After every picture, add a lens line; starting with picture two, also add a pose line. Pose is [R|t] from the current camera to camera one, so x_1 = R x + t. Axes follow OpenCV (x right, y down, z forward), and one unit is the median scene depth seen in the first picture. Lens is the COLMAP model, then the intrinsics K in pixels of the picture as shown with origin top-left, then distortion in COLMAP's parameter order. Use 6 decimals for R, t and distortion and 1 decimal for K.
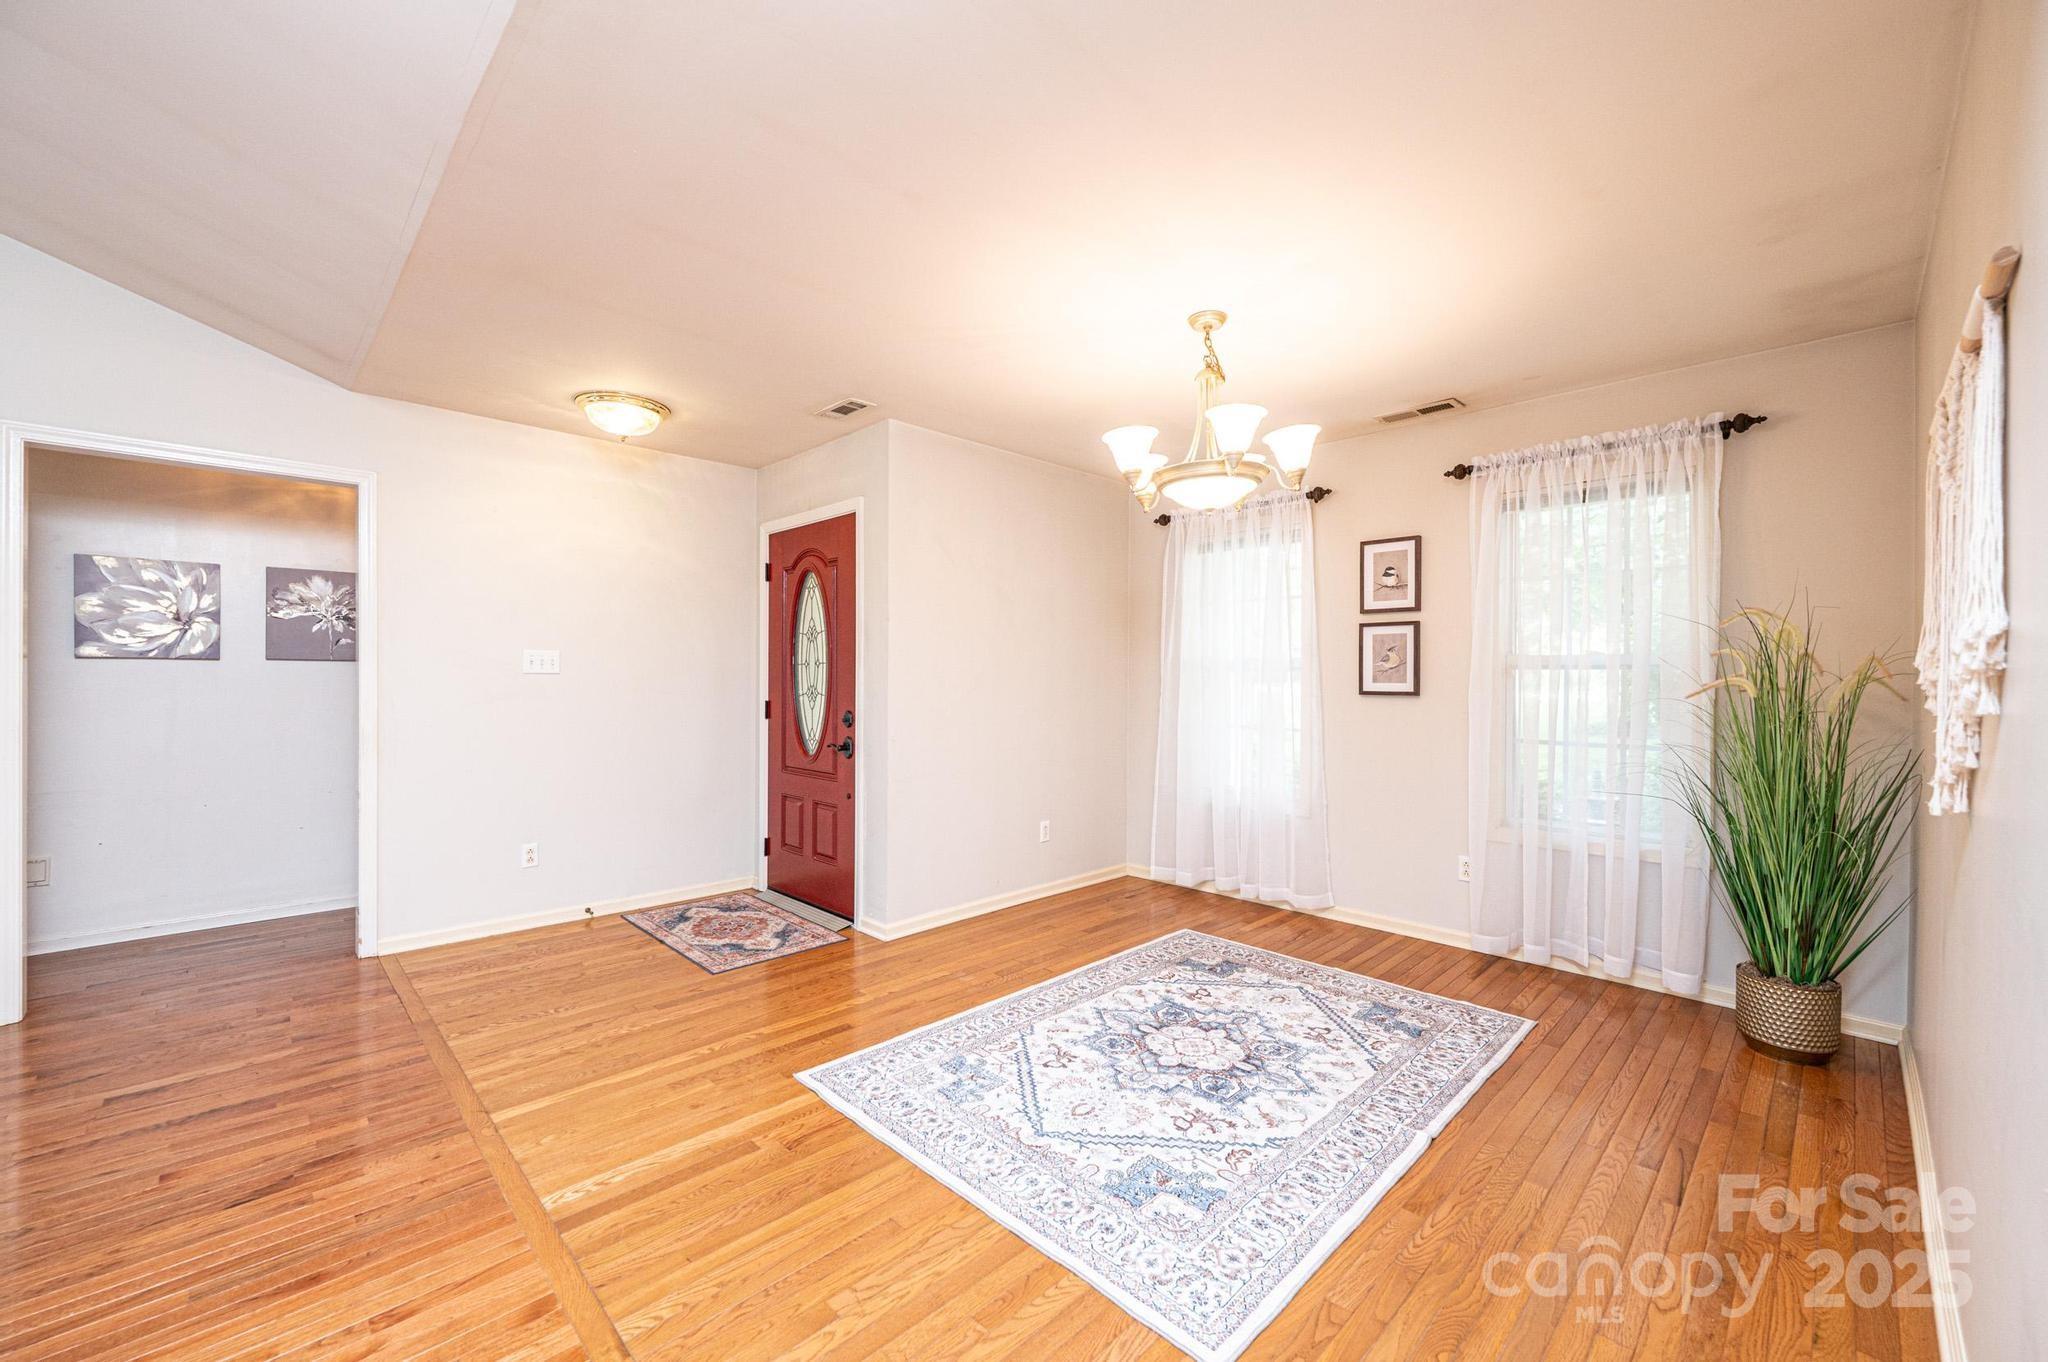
lens RADIAL K [[821.0, 0, 1024.0], [0, 821.0, 681.0], [0, 0, 1]] dist [0.000378, 0.000119]
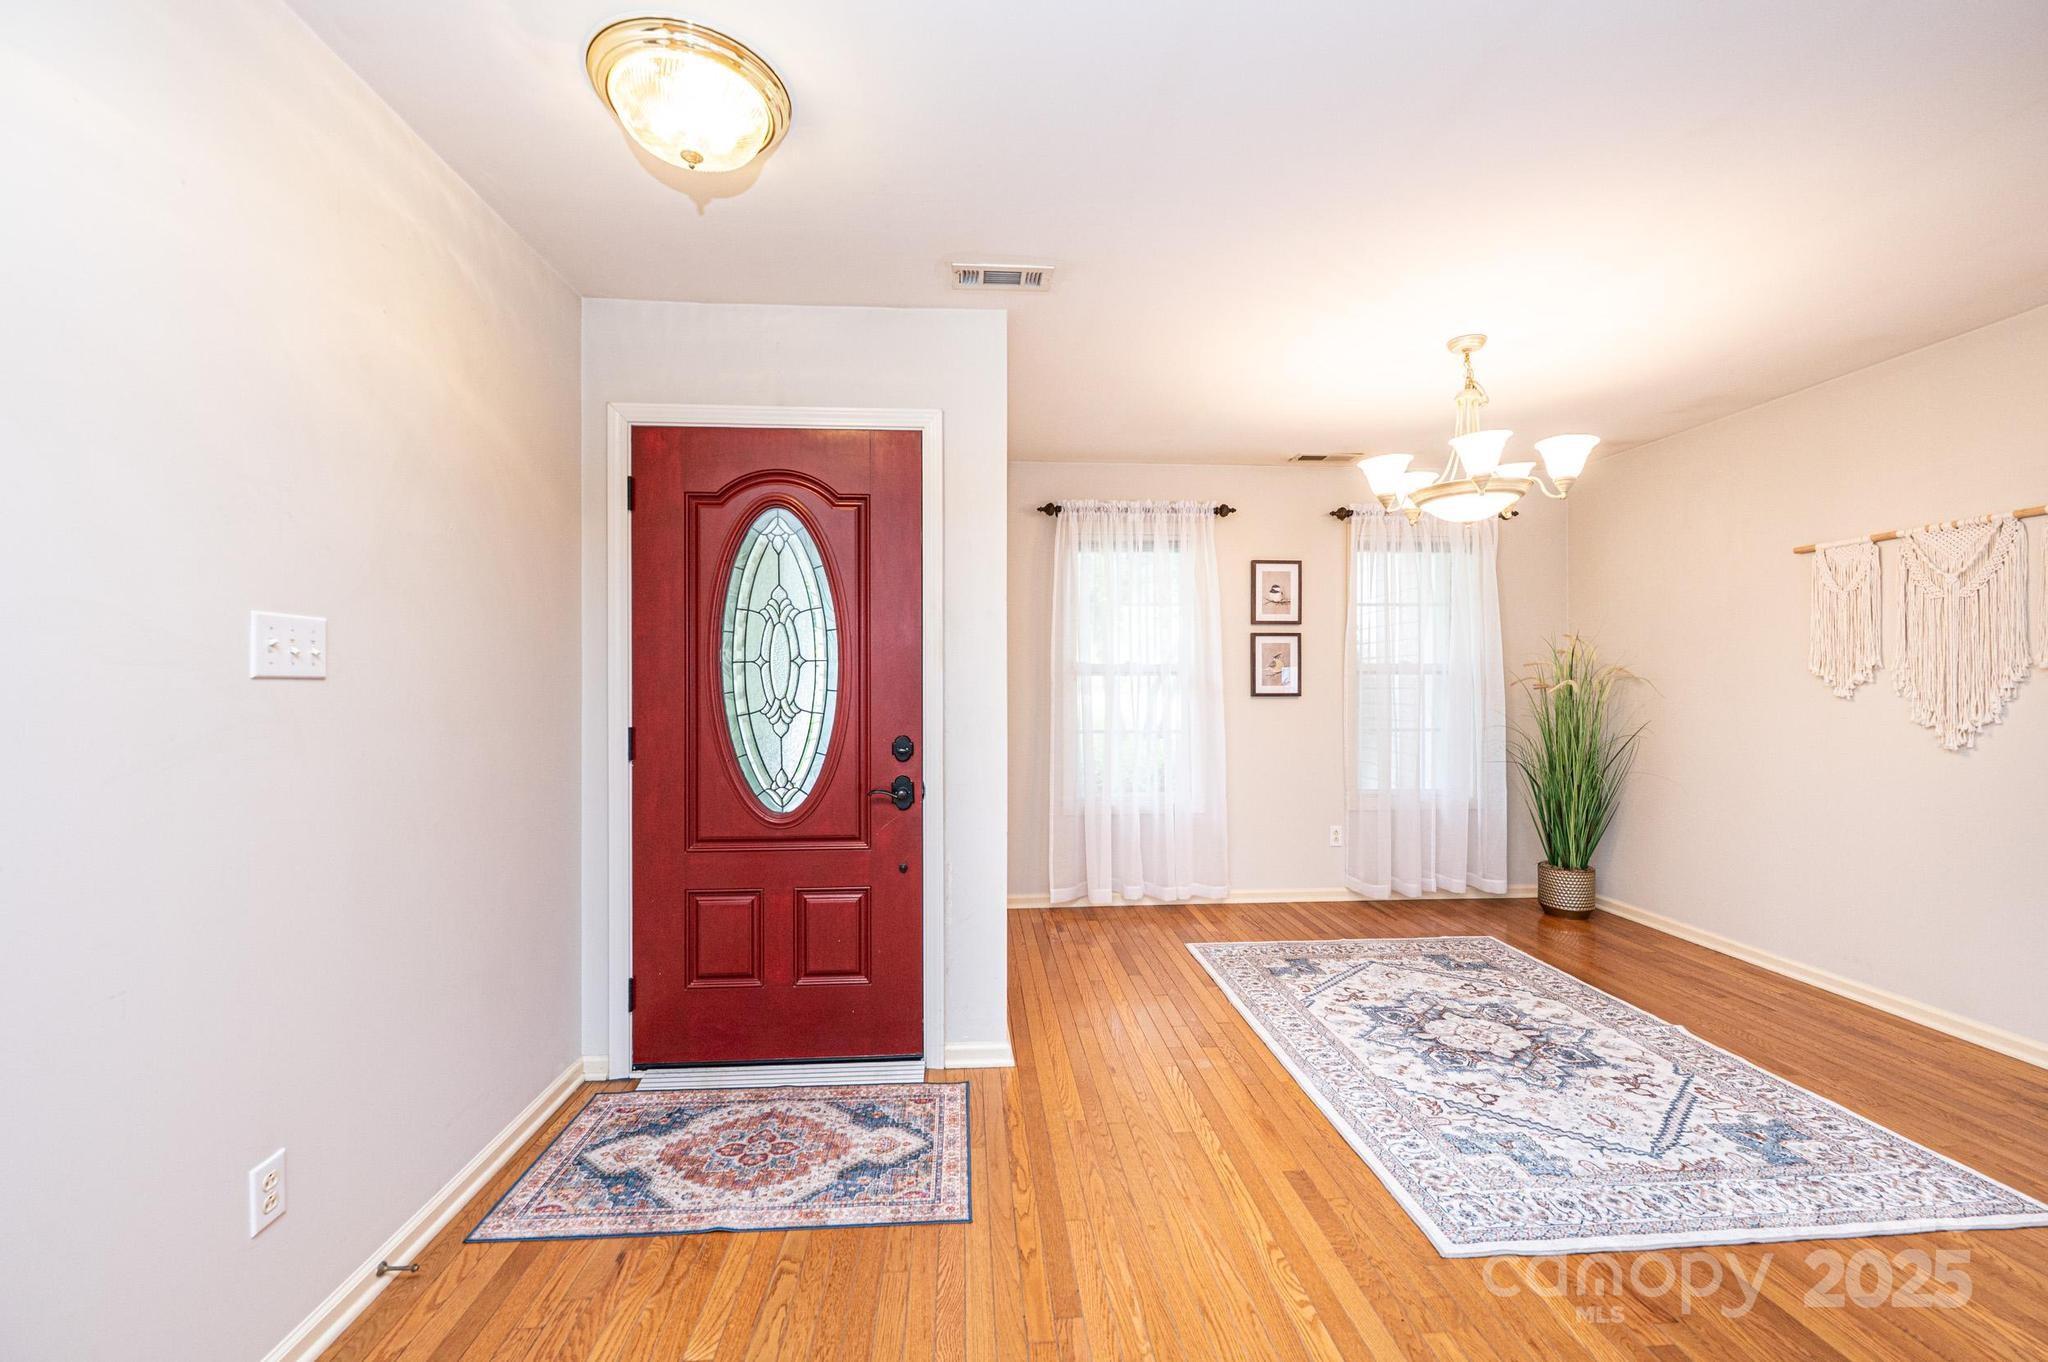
lens RADIAL K [[823.0, 0, 1024.0], [0, 823.0, 681.0], [0, 0, 1]] dist [-0.001351, -0.000241]
pose [[0.650079, -0.003208, 0.759860, -0.694798], [0.010942, 0.999927, -0.005139, -0.002289], [-0.759788, 0.011655, 0.650067, 0.547102]]
